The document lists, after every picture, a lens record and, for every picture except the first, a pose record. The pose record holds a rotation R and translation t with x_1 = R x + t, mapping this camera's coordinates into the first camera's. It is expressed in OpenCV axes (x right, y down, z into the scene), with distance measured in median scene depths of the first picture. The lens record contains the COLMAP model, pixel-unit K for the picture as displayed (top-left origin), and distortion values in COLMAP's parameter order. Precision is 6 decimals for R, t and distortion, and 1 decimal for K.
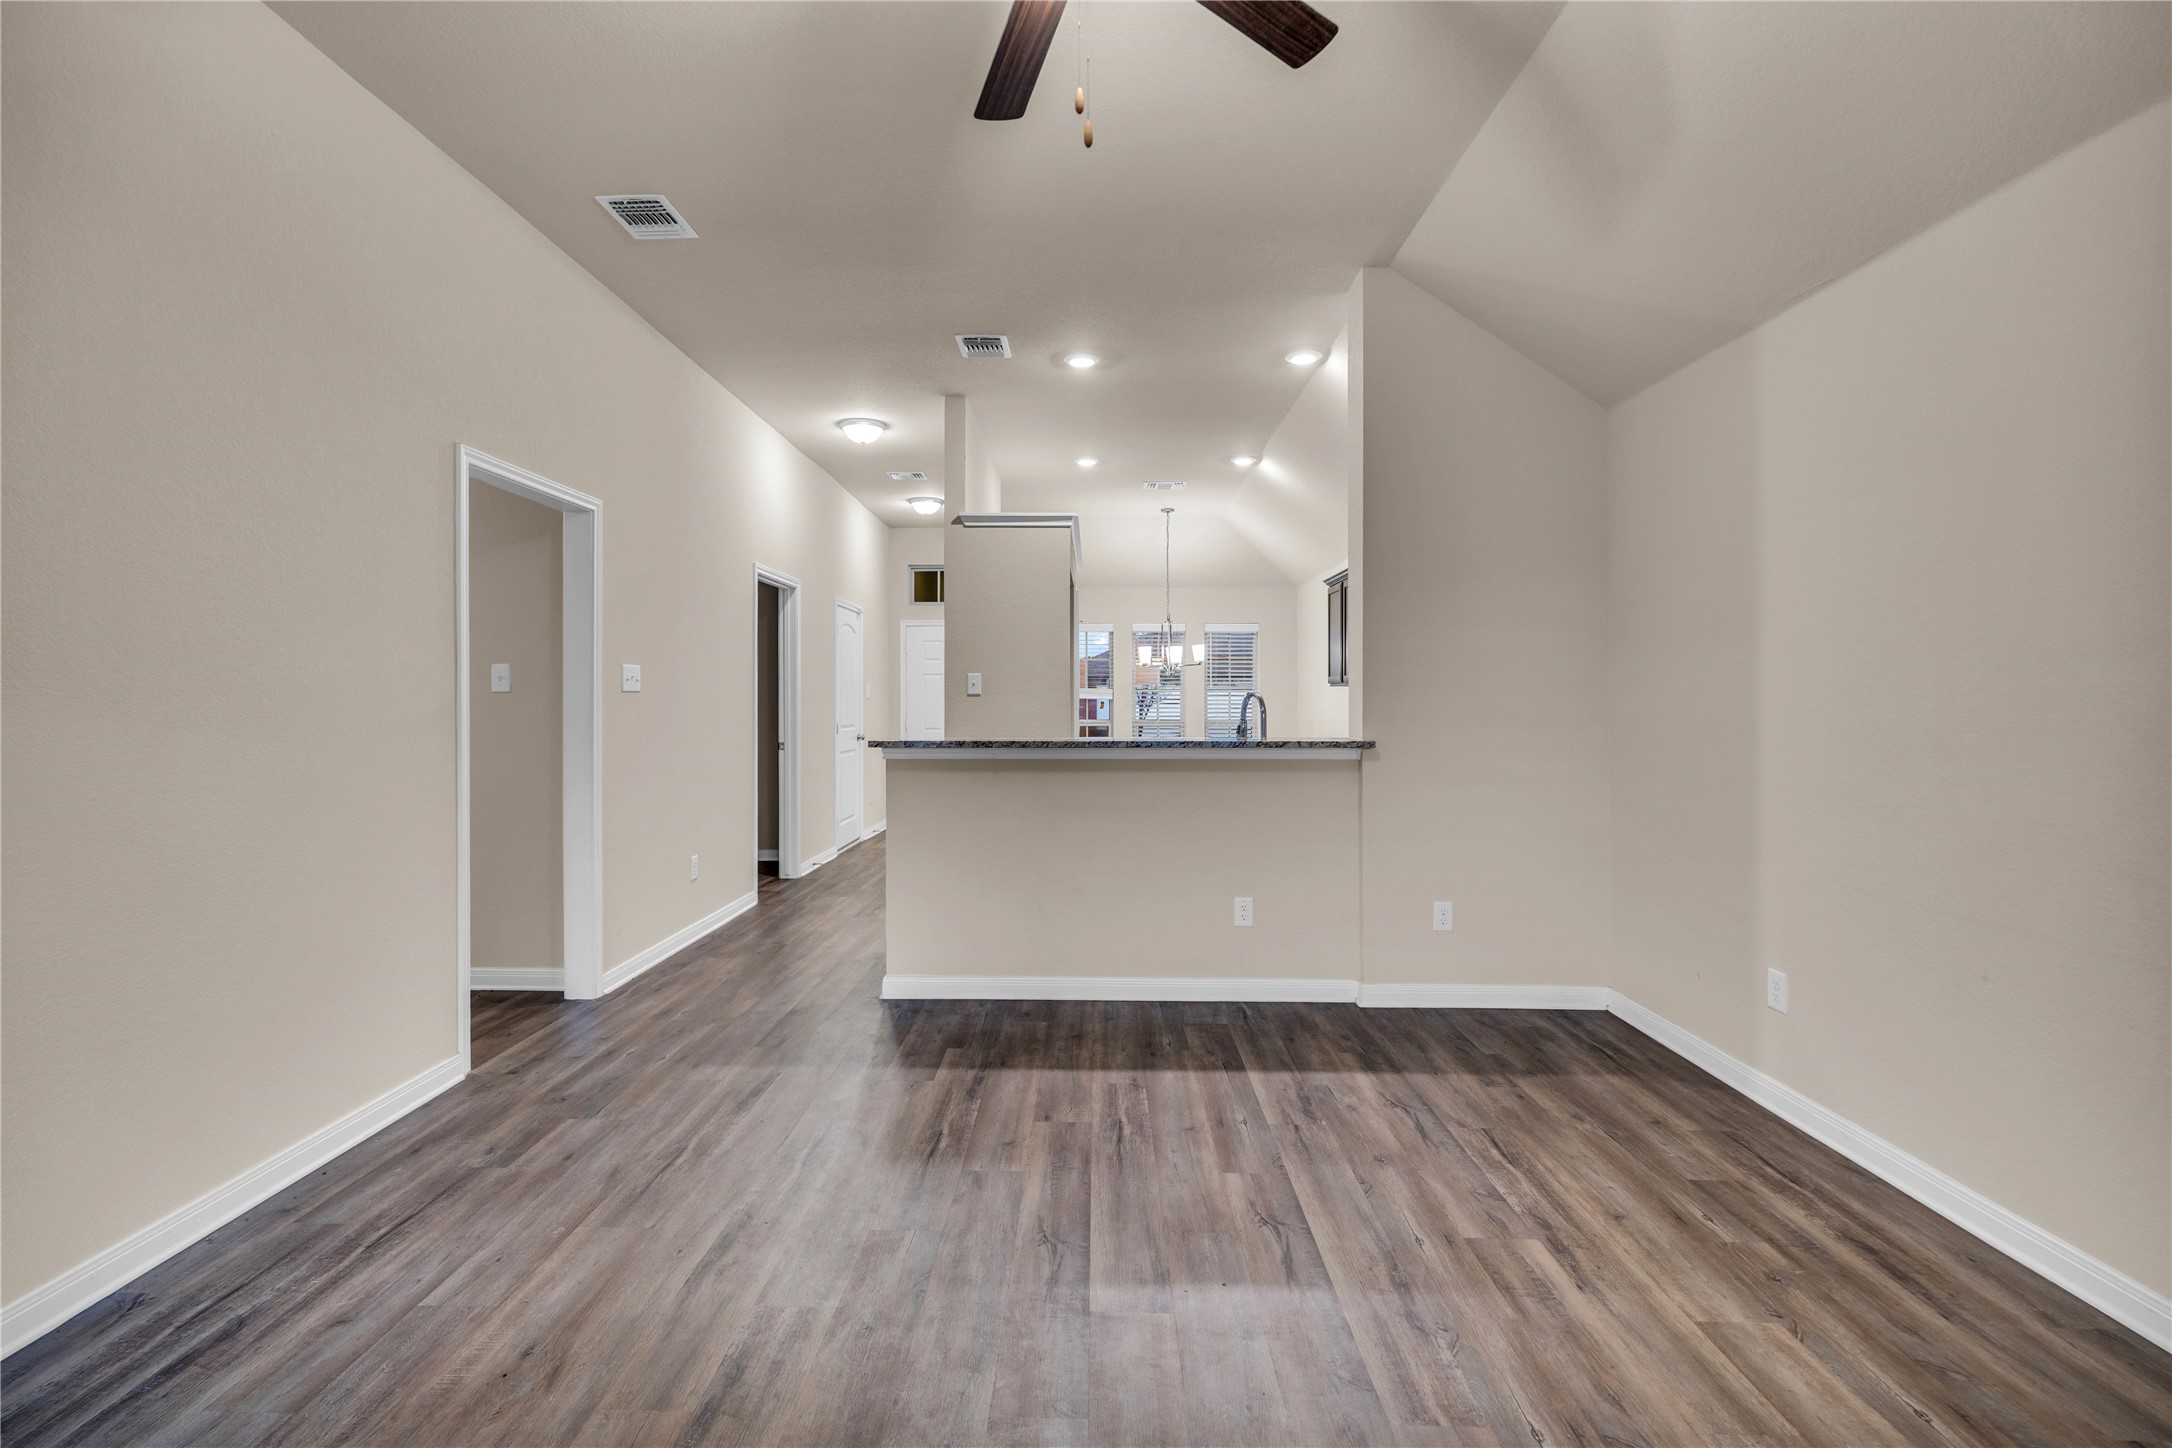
lens RADIAL K [[989.9, 0, 1075.6], [0, 989.9, 738.6], [0, 0, 1]] dist [-0.002548, -0.000107]
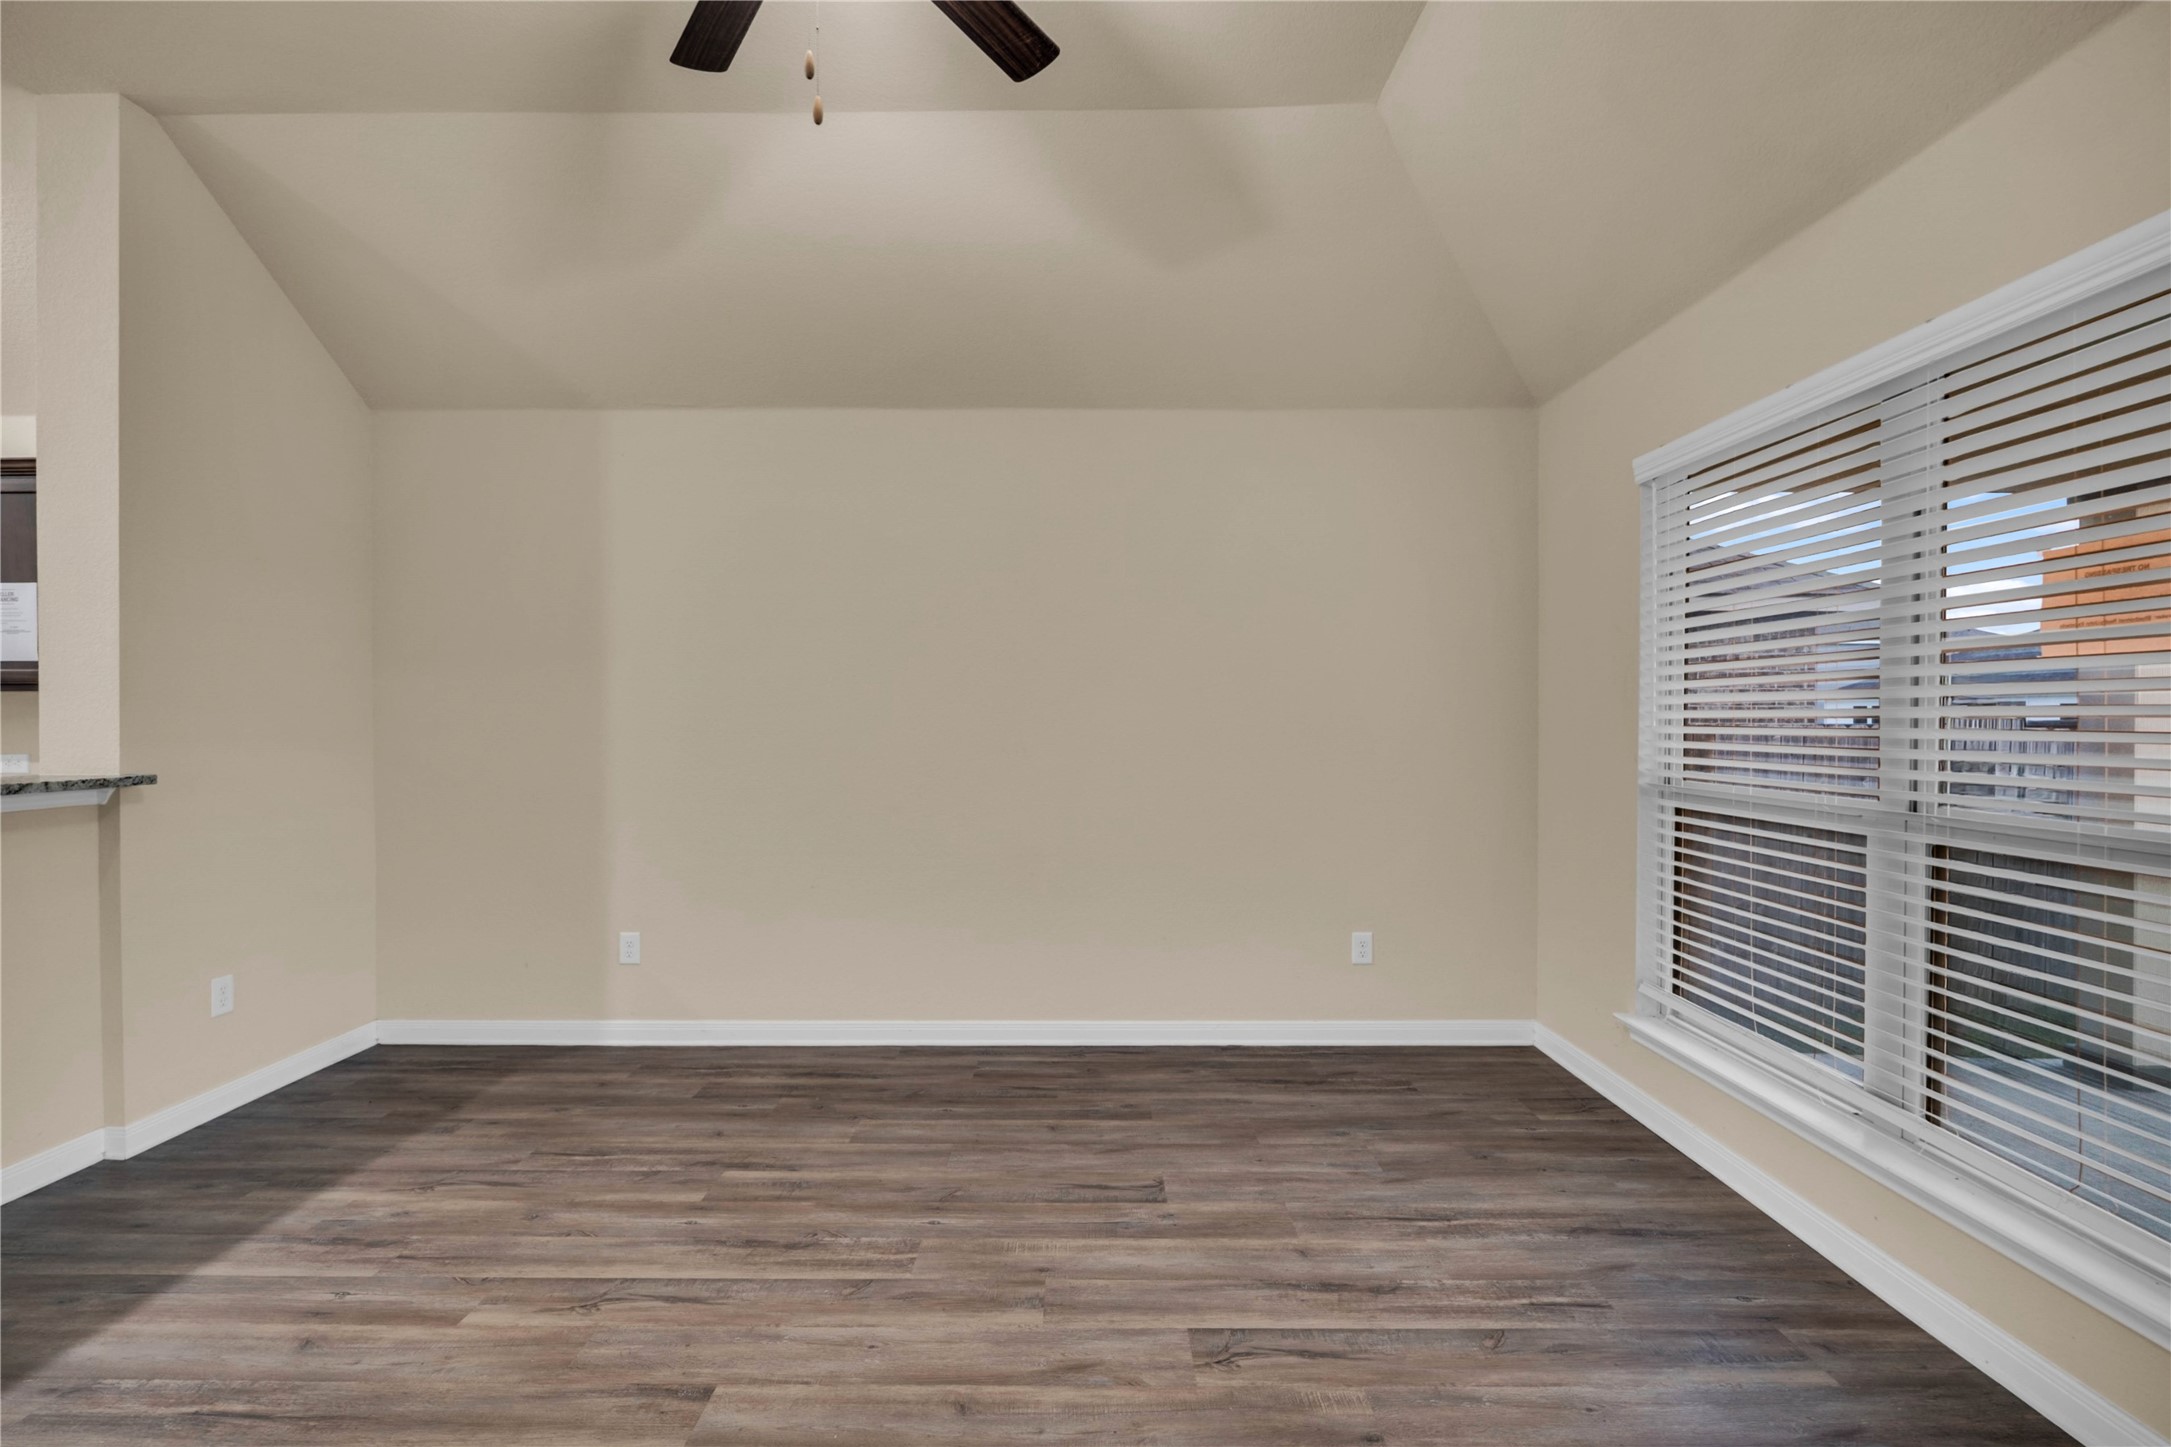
lens RADIAL K [[989.5, 0, 1082.0], [0, 989.5, 710.1], [0, 0, 1]] dist [-0.002548, -0.000107]
pose [[-0.033100, 0.005463, 0.999437, -0.585981], [0.033789, 0.999420, -0.004344, -0.024617], [-0.998881, 0.033626, -0.033265, 0.463423]]
